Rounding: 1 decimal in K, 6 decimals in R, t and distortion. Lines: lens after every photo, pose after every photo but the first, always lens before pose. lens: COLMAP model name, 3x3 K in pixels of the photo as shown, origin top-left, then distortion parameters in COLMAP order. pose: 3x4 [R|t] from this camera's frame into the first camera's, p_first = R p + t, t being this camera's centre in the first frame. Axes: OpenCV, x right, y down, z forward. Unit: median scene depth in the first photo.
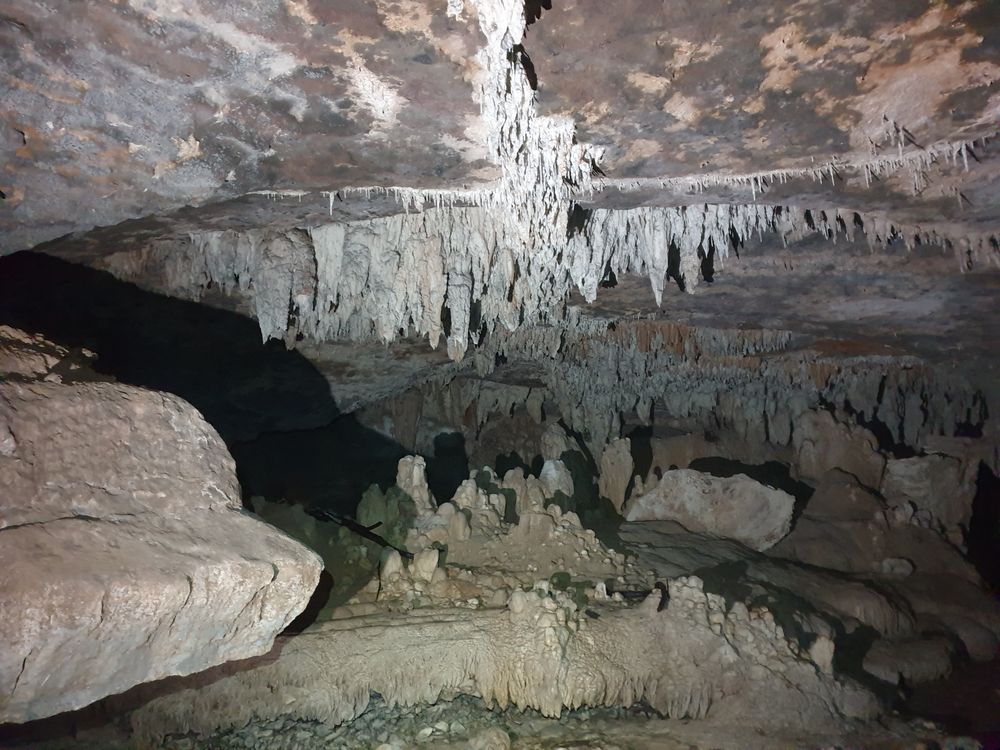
lens RADIAL K [[796.5, 0, 497.0], [0, 796.5, 379.9], [0, 0, 1]] dist [0.035473, -0.000635]
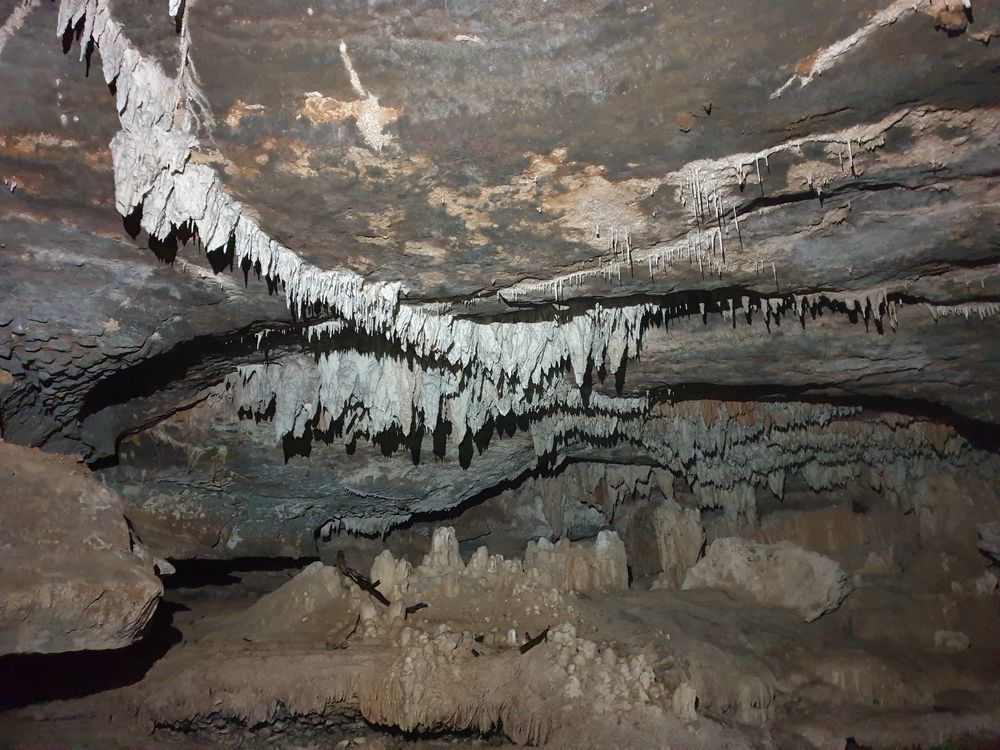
lens RADIAL K [[796.5, 0, 506.4], [0, 796.5, 371.7], [0, 0, 1]] dist [0.035473, -0.000635]
pose [[0.927435, -0.094540, -0.361839, 0.388097], [0.050734, 0.990382, -0.128725, 0.021004], [0.370528, 0.101026, 0.923311, -0.077517]]
